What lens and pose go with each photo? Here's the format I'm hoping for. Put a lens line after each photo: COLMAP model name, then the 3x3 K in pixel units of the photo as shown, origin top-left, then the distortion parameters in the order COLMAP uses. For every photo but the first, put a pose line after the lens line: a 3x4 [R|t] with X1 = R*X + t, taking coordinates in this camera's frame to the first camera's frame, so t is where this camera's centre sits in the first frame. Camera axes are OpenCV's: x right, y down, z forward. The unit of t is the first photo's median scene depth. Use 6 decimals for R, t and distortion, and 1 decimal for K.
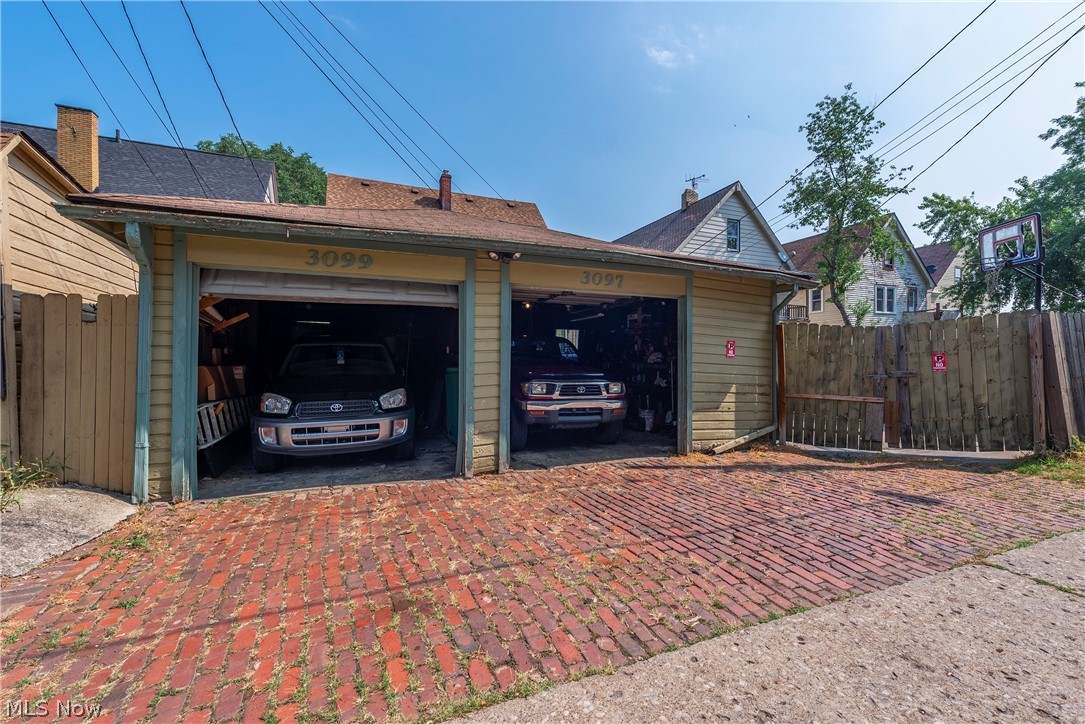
lens RADIAL K [[486.4, 0, 541.4], [0, 486.4, 362.2], [0, 0, 1]] dist [0.007998, -0.005389]
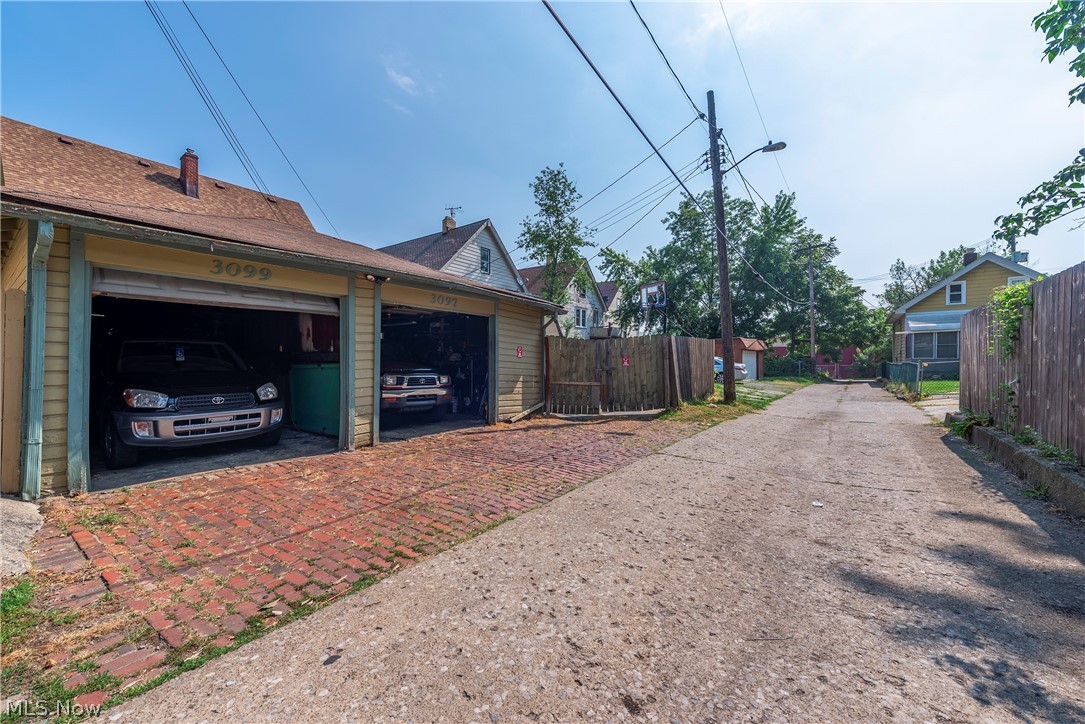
lens RADIAL K [[430.3, 0, 542.2], [0, 430.3, 360.9], [0, 0, 1]] dist [-0.002584, -0.001244]
pose [[0.859424, 0.004604, 0.511243, -0.271462], [-0.004681, 0.999988, -0.001138, 0.001355], [-0.511242, -0.001415, 0.859435, -0.204461]]
